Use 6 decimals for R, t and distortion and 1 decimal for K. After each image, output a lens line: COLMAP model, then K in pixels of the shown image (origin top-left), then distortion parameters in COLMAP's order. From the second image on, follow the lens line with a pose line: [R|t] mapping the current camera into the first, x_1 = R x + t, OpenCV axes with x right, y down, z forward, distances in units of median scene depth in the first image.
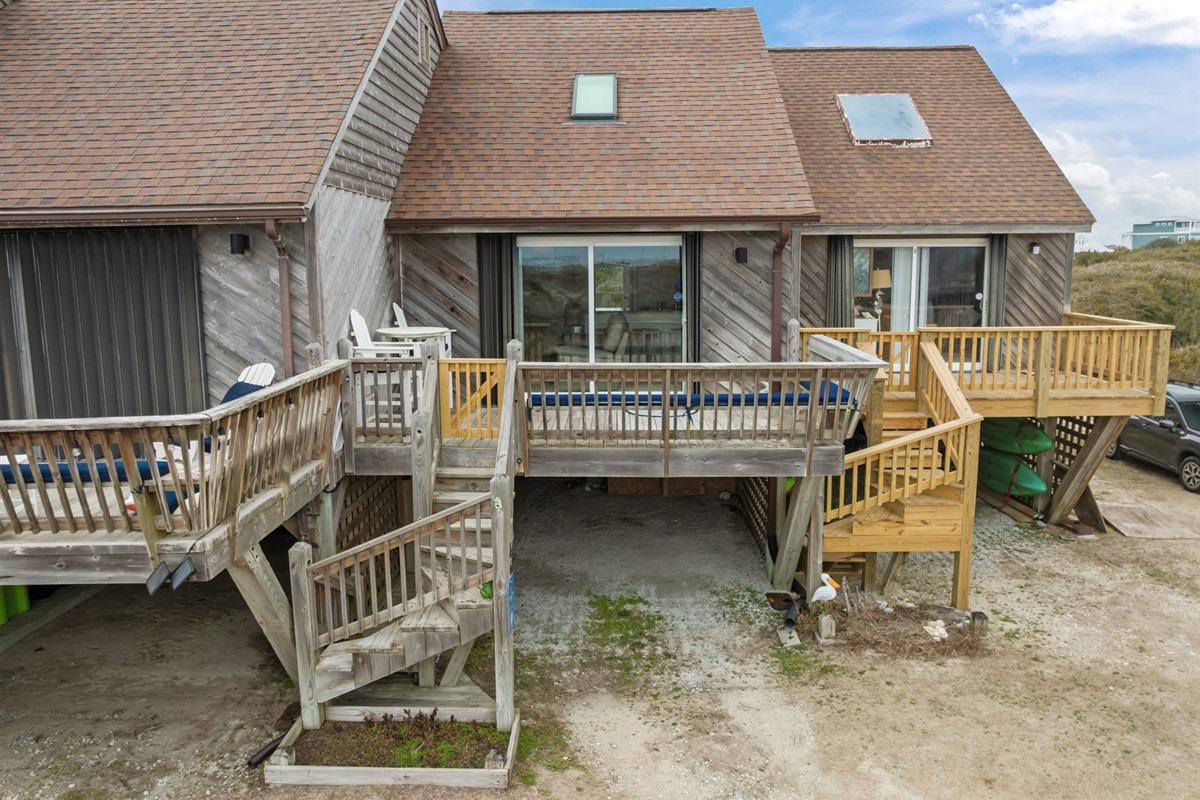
lens RADIAL K [[837.3, 0, 600.0], [0, 837.3, 400.0], [0, 0, 1]] dist [-0.035354, 0.001535]
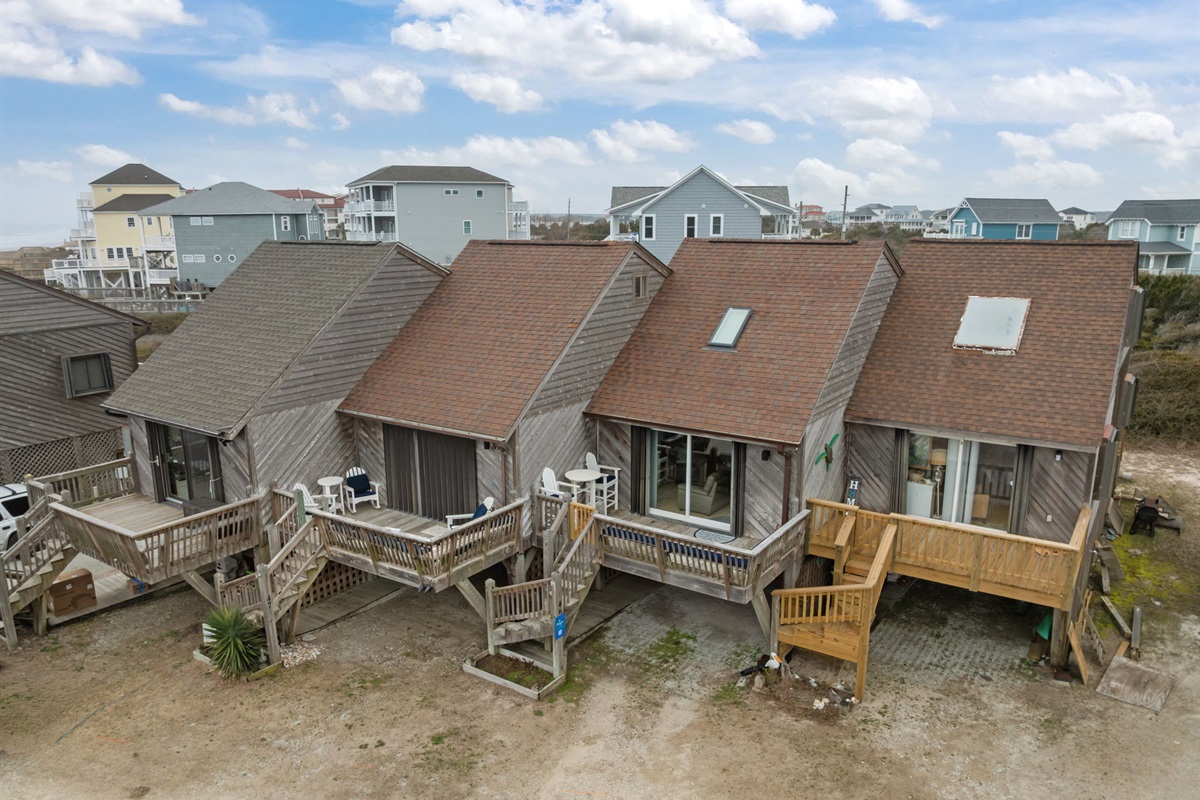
lens RADIAL K [[847.5, 0, 609.0], [0, 847.5, 438.7], [0, 0, 1]] dist [-0.033521, -0.003480]
pose [[0.838866, 0.146479, -0.524259, 0.976509], [-0.094550, 0.987683, 0.124672, -0.480250], [0.536063, -0.055015, 0.842383, -0.720696]]
